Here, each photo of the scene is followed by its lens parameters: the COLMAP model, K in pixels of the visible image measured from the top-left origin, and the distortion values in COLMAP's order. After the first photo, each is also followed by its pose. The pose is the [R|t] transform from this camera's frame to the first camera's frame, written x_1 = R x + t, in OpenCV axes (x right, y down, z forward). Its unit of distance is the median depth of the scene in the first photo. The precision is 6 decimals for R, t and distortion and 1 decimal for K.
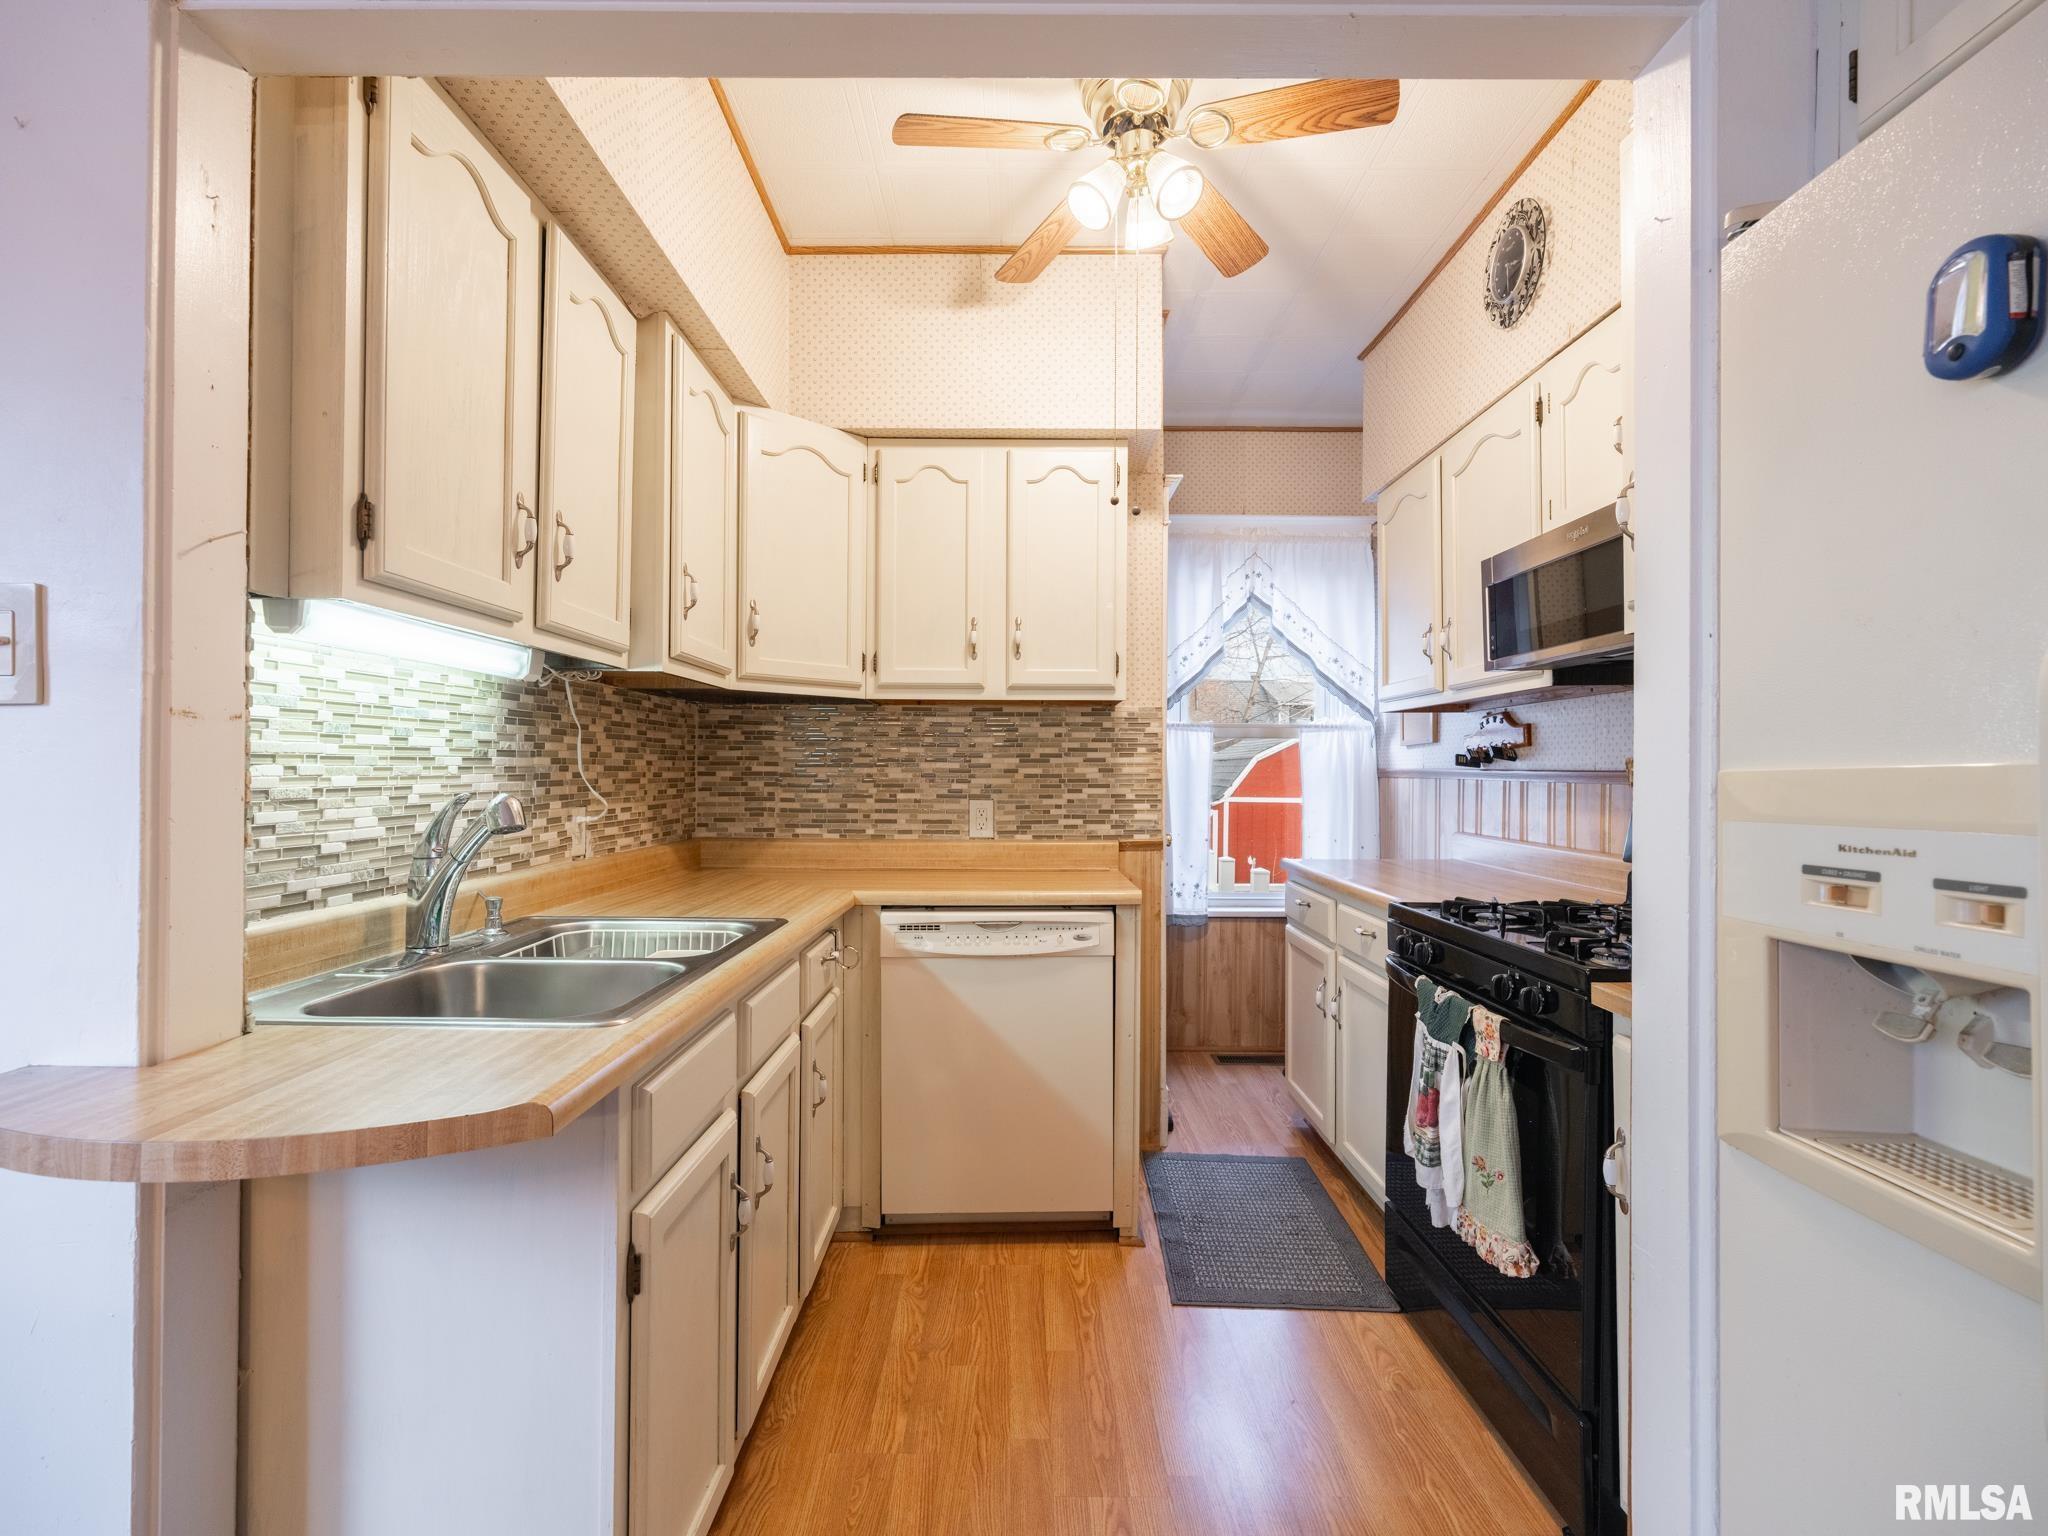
lens RADIAL K [[940.0, 0, 1019.2], [0, 940.0, 766.1], [0, 0, 1]] dist [-0.002431, 0.001396]
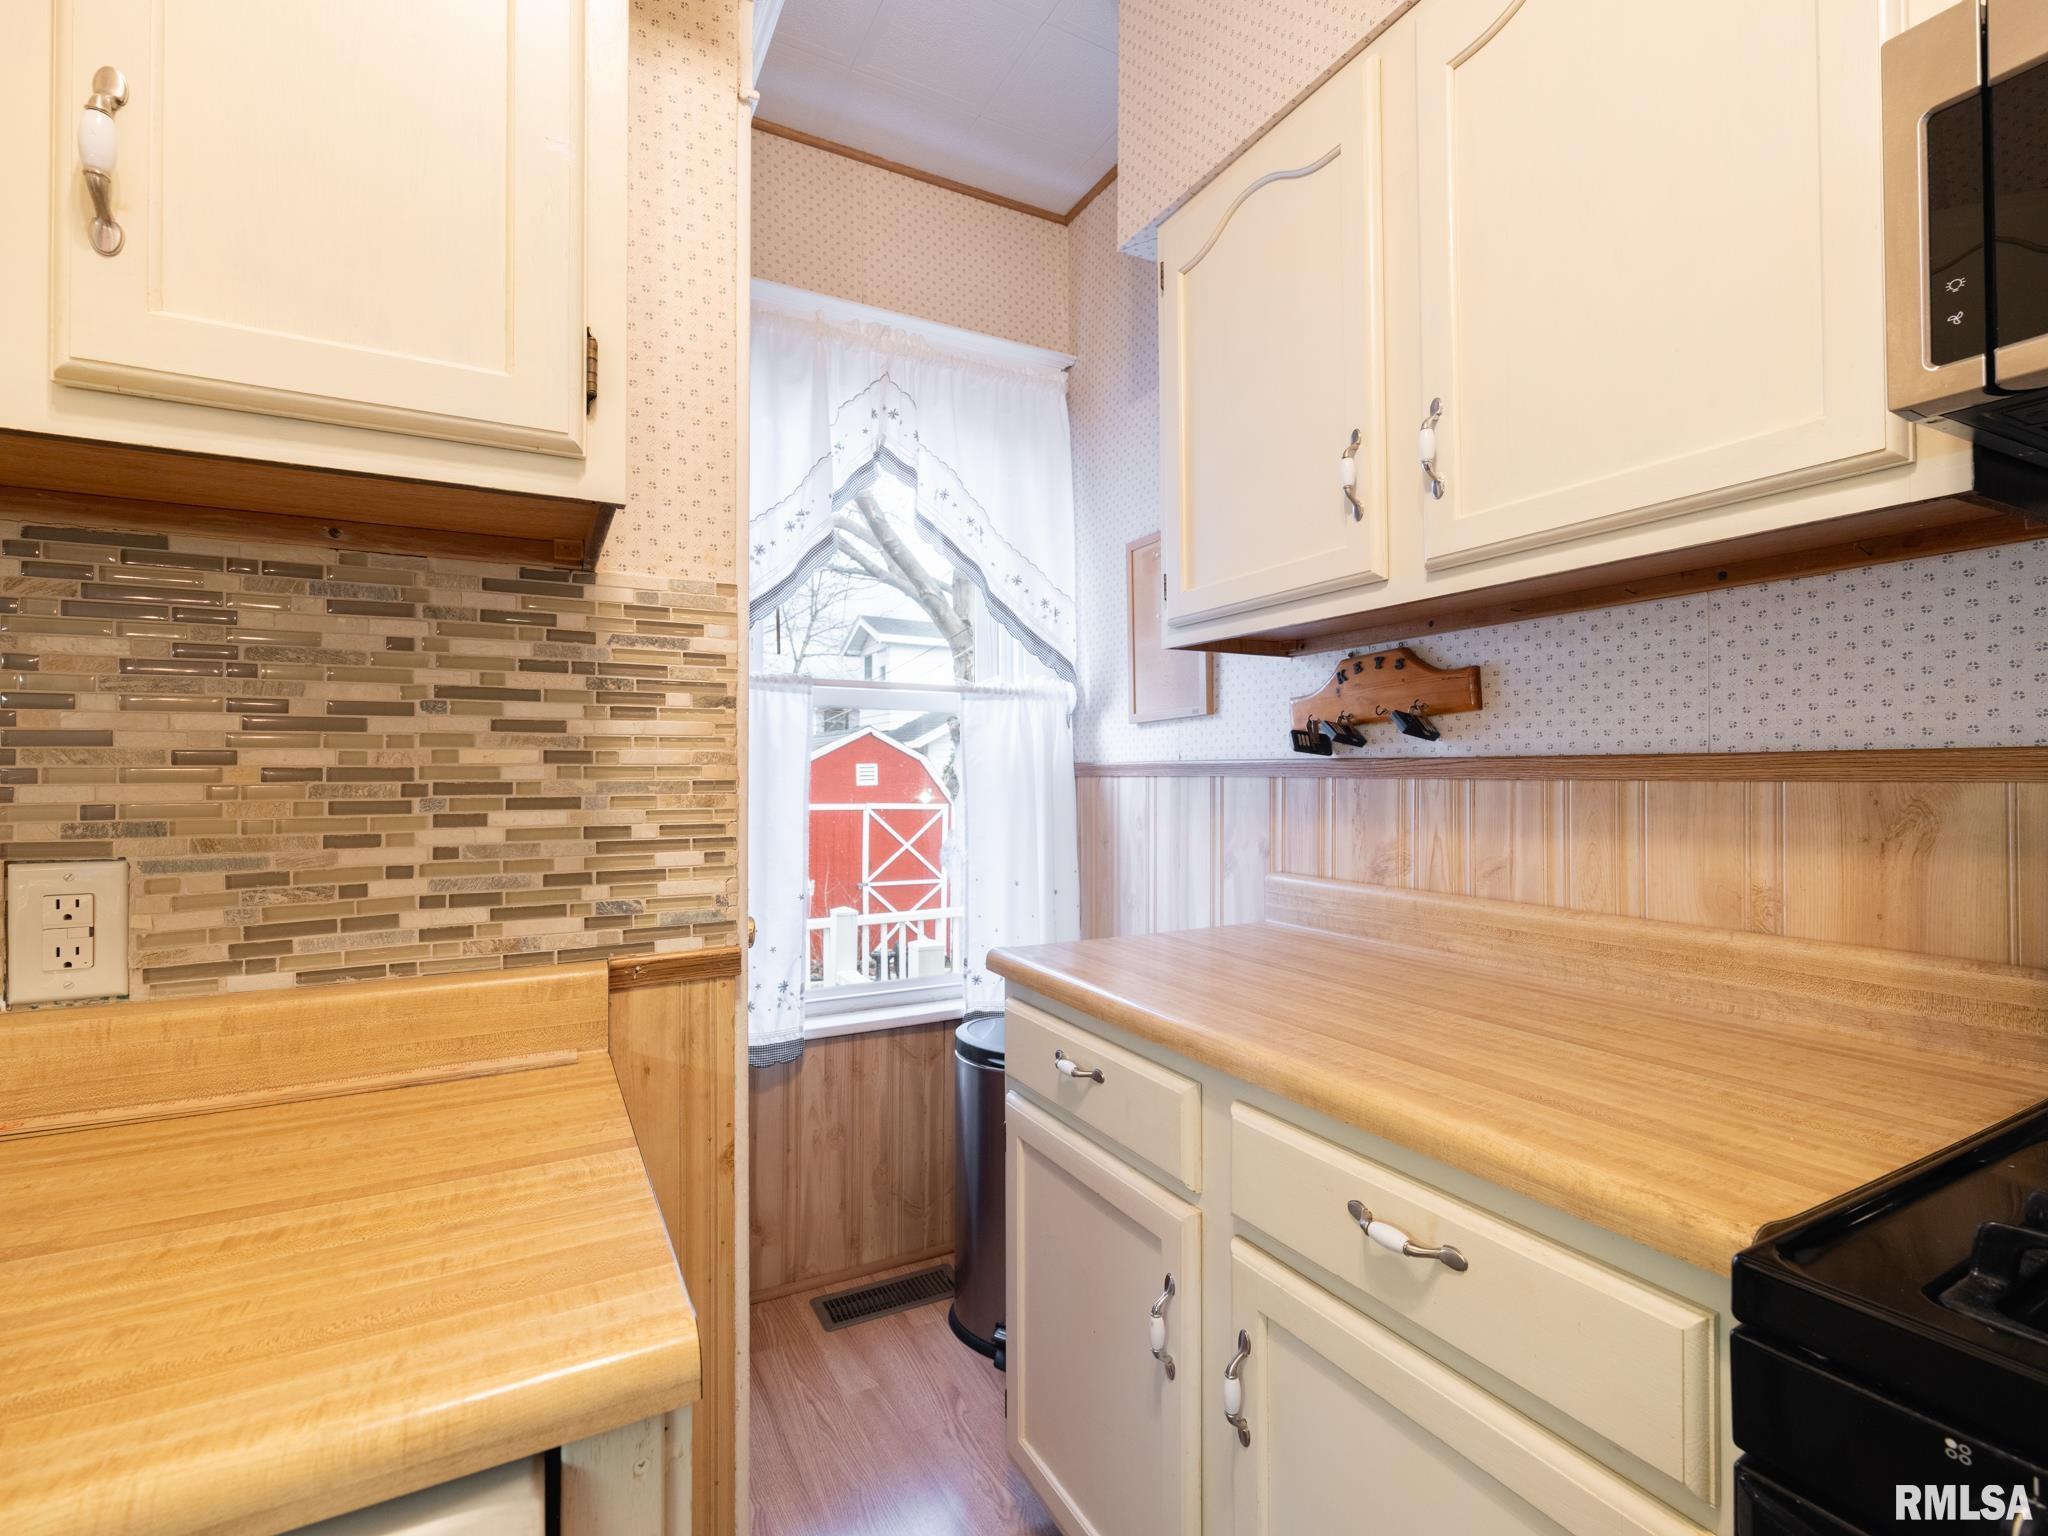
lens RADIAL K [[940.0, 0, 1019.2], [0, 940.0, 766.1], [0, 0, 1]] dist [-0.002431, 0.001396]
pose [[0.881757, -0.001191, 0.471703, 0.076209], [0.003590, 0.999985, -0.004185, 0.009887], [-0.471691, 0.005384, 0.881748, 0.626007]]
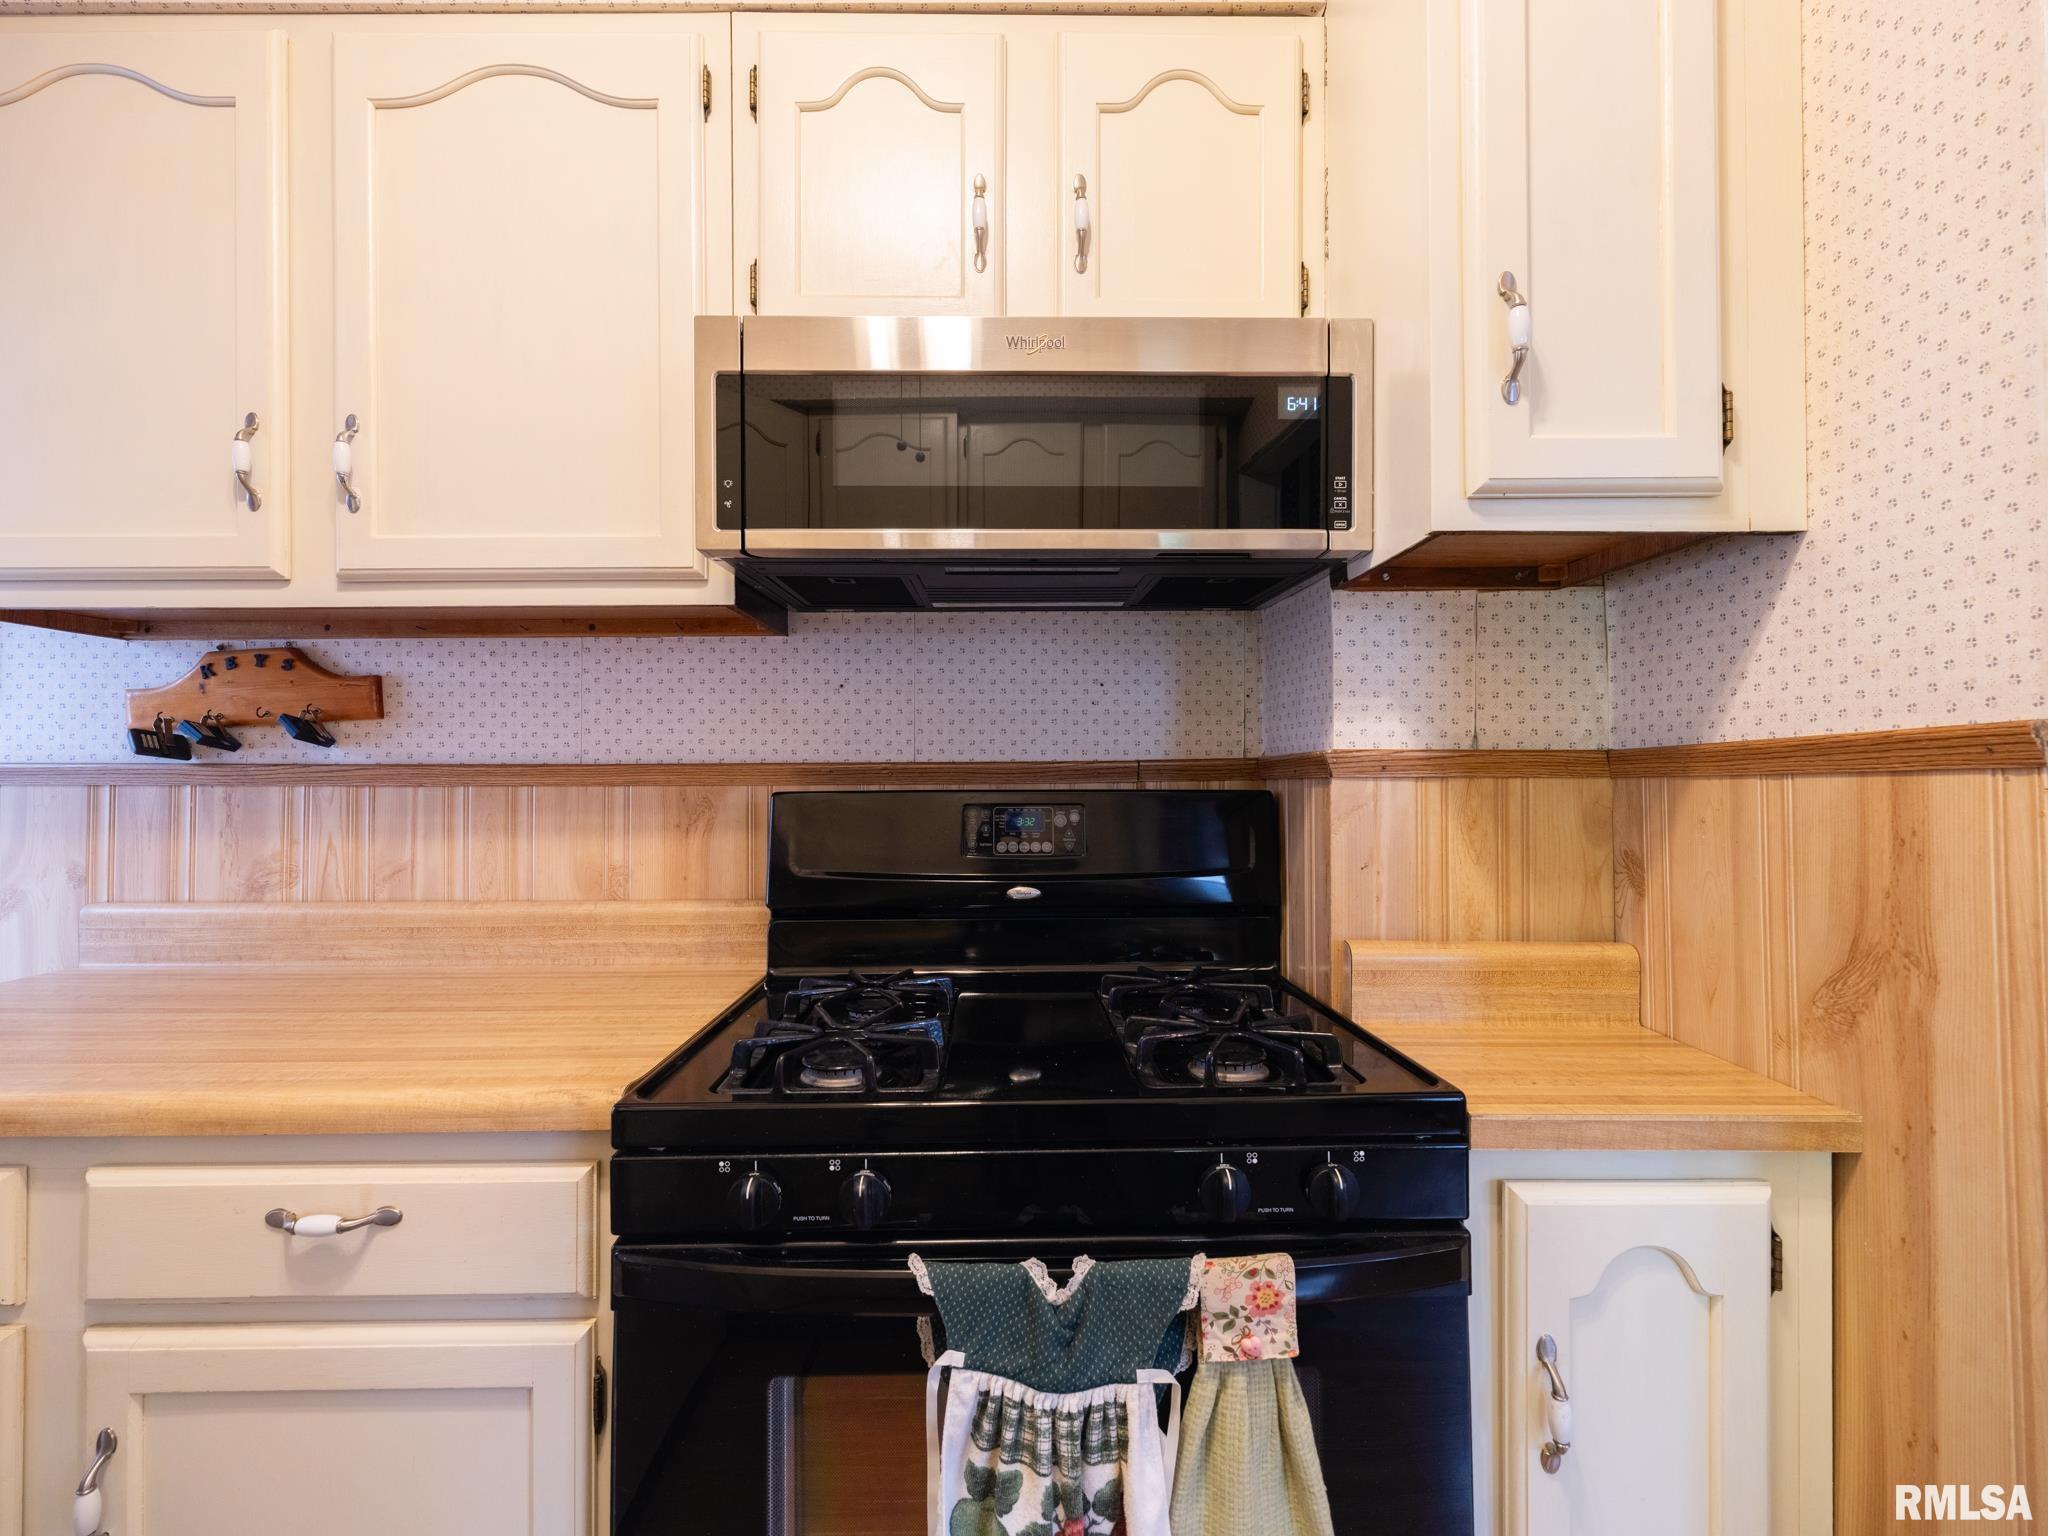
lens RADIAL K [[940.0, 0, 1019.2], [0, 940.0, 766.1], [0, 0, 1]] dist [-0.002431, 0.001396]
pose [[-0.010525, 0.009094, 0.999903, 0.013533], [0.000134, 0.999959, -0.009093, 0.009501], [-0.999945, 0.000038, -0.010526, 0.608208]]
